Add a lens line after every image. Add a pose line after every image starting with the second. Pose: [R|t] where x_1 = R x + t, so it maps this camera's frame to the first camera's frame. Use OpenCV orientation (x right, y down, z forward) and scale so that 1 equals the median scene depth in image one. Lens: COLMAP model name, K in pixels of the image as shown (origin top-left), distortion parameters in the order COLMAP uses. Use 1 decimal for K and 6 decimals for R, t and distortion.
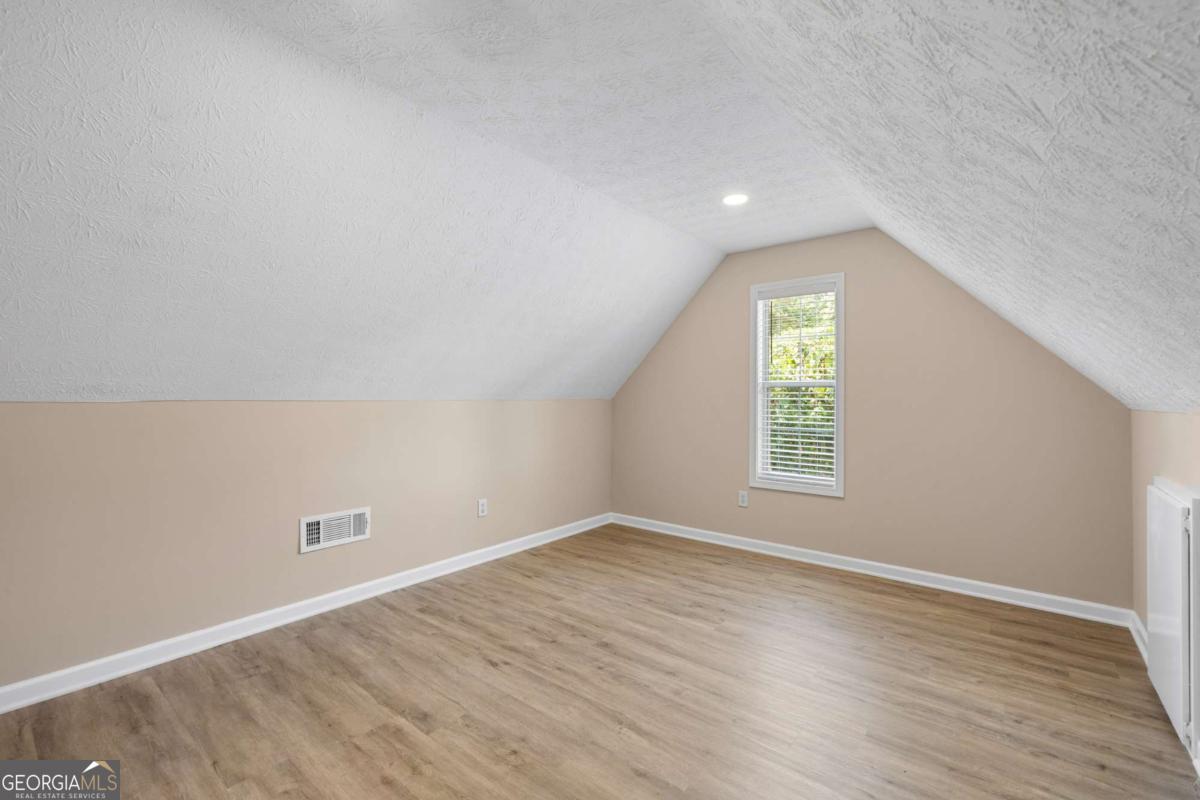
lens RADIAL K [[506.0, 0, 600.8], [0, 506.0, 398.1], [0, 0, 1]] dist [0.001047, 0.000517]
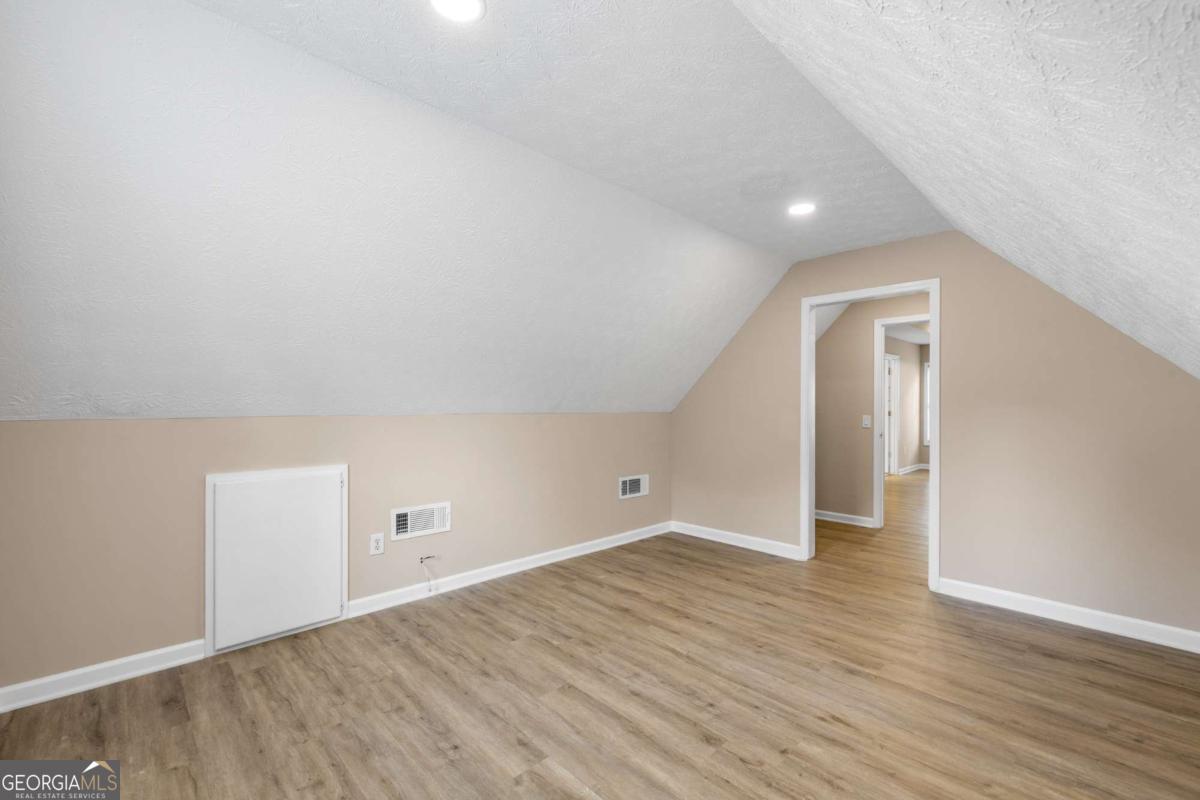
lens RADIAL K [[506.0, 0, 599.4], [0, 506.0, 401.8], [0, 0, 1]] dist [0.001047, 0.000517]
pose [[-0.991857, -0.005103, 0.127255, 0.086544], [-0.005106, 0.999987, 0.000302, -0.013984], [-0.127255, -0.000350, -0.991870, 1.966404]]
